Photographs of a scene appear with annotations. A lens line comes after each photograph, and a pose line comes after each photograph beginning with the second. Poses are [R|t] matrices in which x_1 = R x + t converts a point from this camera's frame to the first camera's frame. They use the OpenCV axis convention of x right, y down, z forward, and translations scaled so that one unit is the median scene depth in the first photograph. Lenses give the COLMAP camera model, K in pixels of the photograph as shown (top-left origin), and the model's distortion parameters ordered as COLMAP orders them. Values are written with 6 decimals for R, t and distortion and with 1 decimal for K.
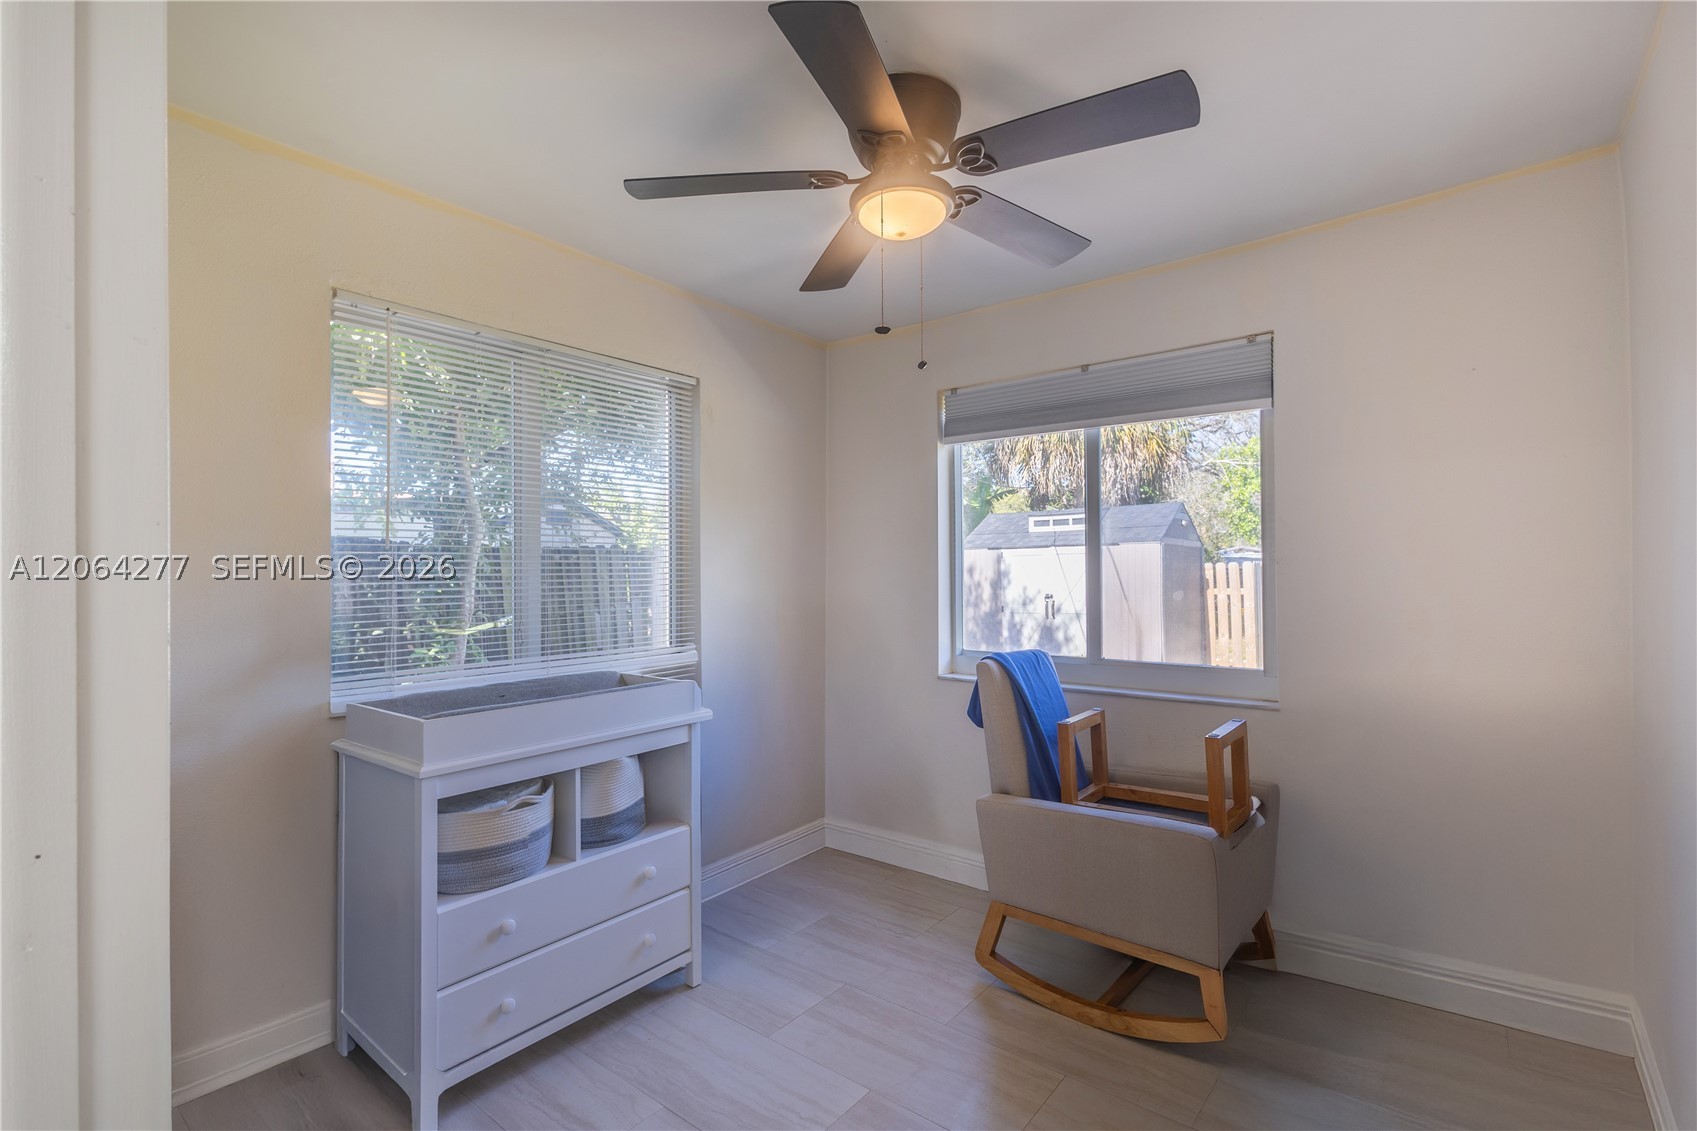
lens RADIAL K [[775.0, 0, 848.5], [0, 775.0, 565.5], [0, 0, 1]] dist [0.002594, -0.001101]
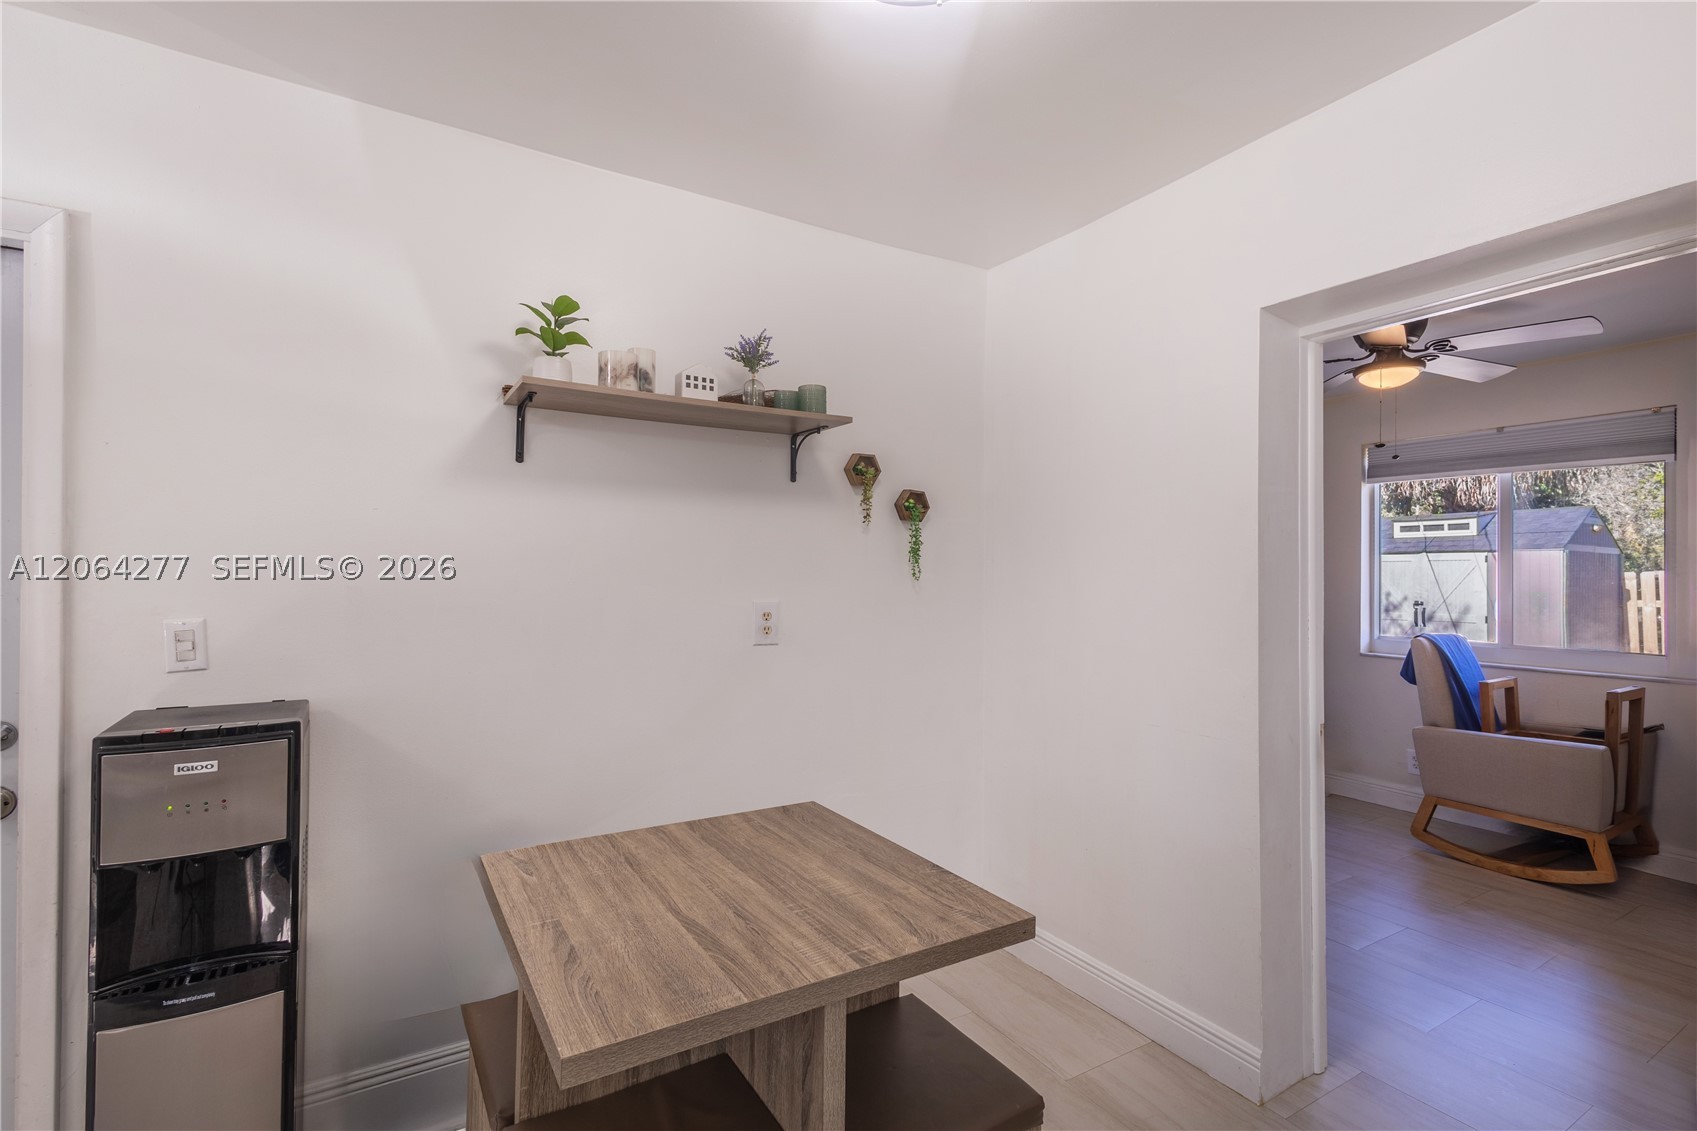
lens RADIAL K [[777.7, 0, 848.5], [0, 777.7, 565.5], [0, 0, 1]] dist [0.031204, -0.014249]
pose [[0.939166, 0.013551, -0.343197, -0.106956], [-0.013265, 0.999907, 0.003182, -0.002264], [0.343209, 0.001564, 0.939258, -0.254930]]
